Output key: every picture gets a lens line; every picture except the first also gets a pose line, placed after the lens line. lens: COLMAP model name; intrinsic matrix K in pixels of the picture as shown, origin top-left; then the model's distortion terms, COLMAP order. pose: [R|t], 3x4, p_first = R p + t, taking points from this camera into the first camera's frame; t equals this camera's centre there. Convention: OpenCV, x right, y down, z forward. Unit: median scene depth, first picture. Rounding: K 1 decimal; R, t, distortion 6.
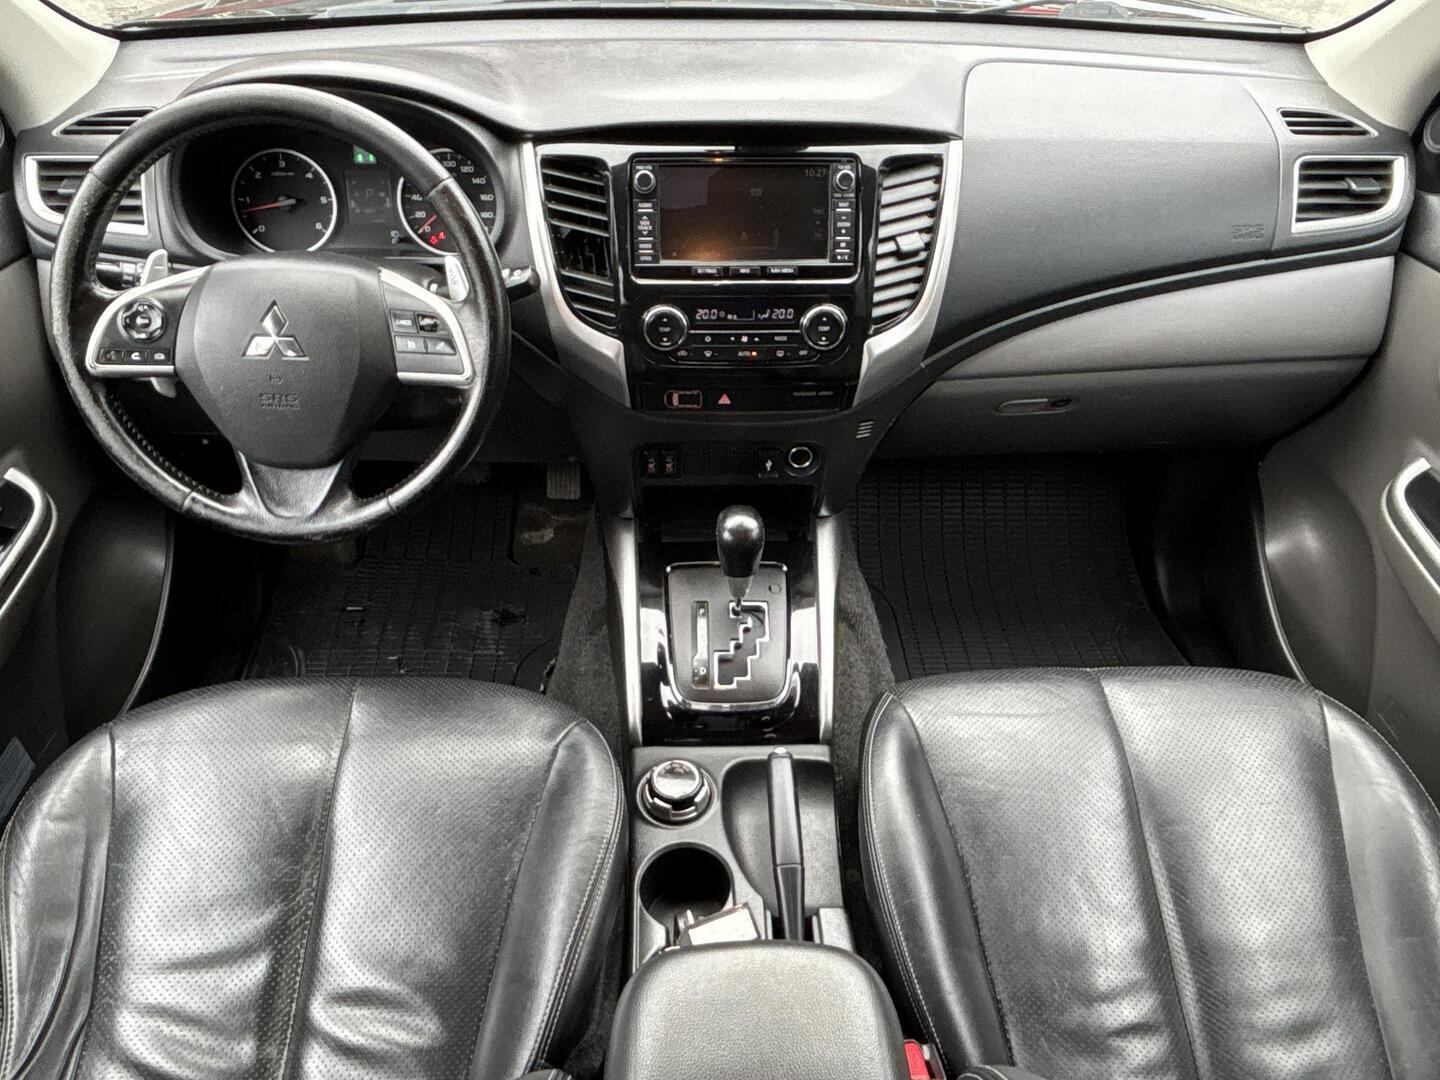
lens RADIAL K [[1050.4, 0, 702.0], [0, 1050.4, 541.5], [0, 0, 1]] dist [0.043914, -0.103784]
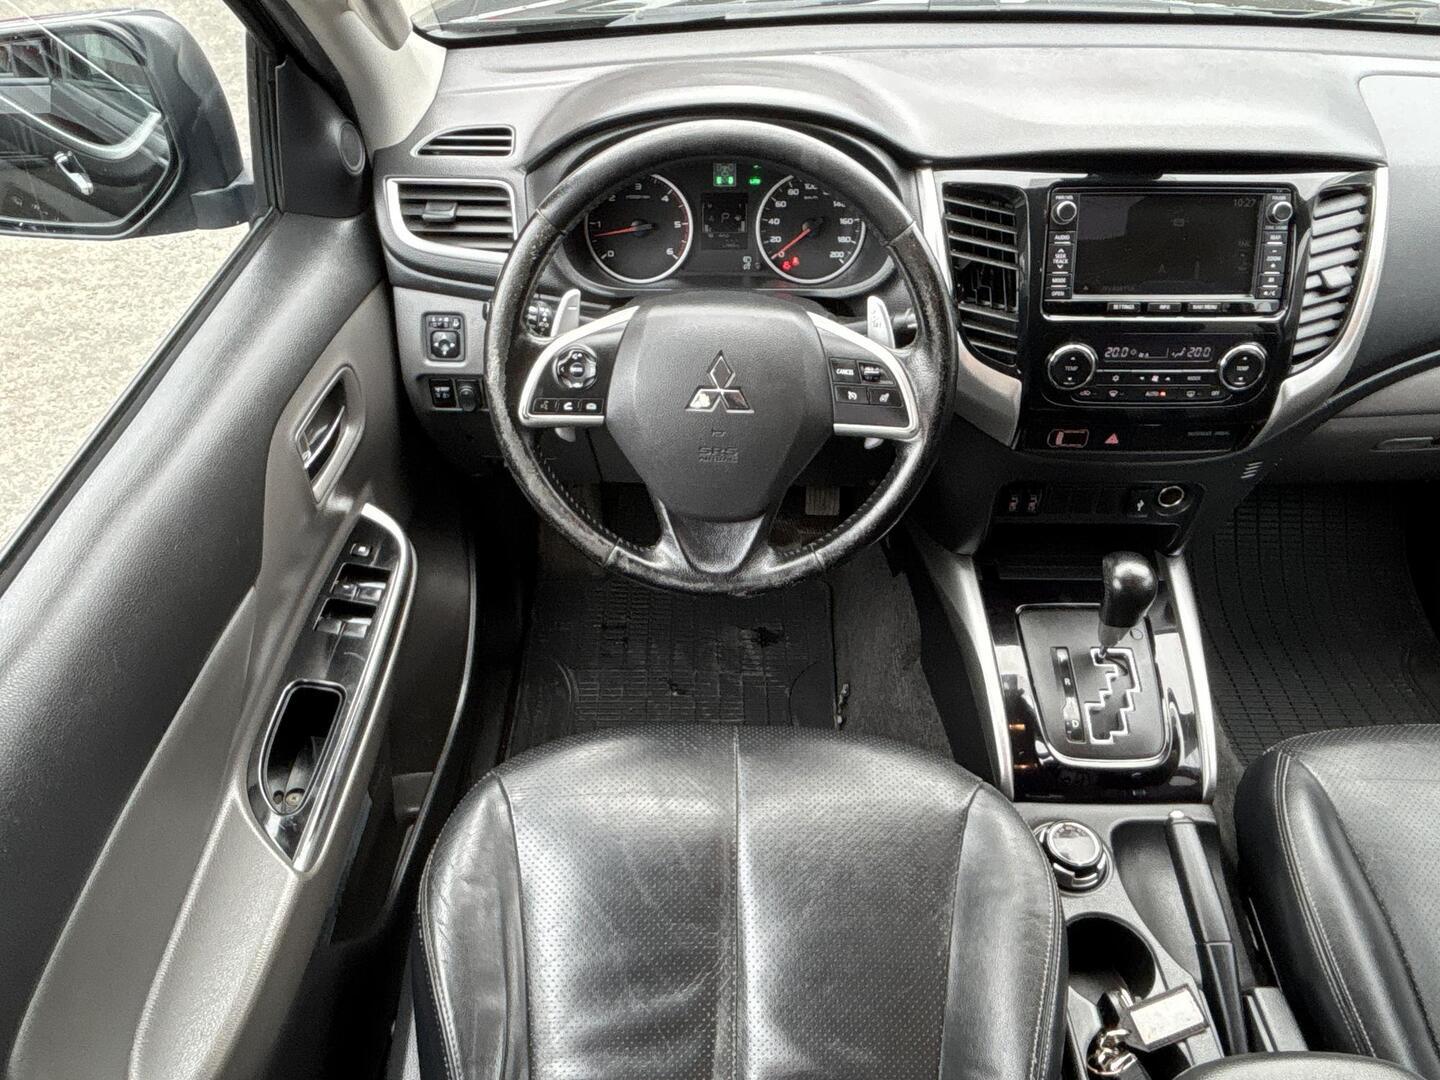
lens RADIAL K [[1050.4, 0, 702.0], [0, 1050.4, 541.5], [0, 0, 1]] dist [0.043914, -0.103784]
pose [[0.998845, 0.013580, -0.046097, -0.319205], [-0.012171, 0.999455, 0.030699, -0.072145], [0.046488, -0.030102, 0.998465, 0.039951]]
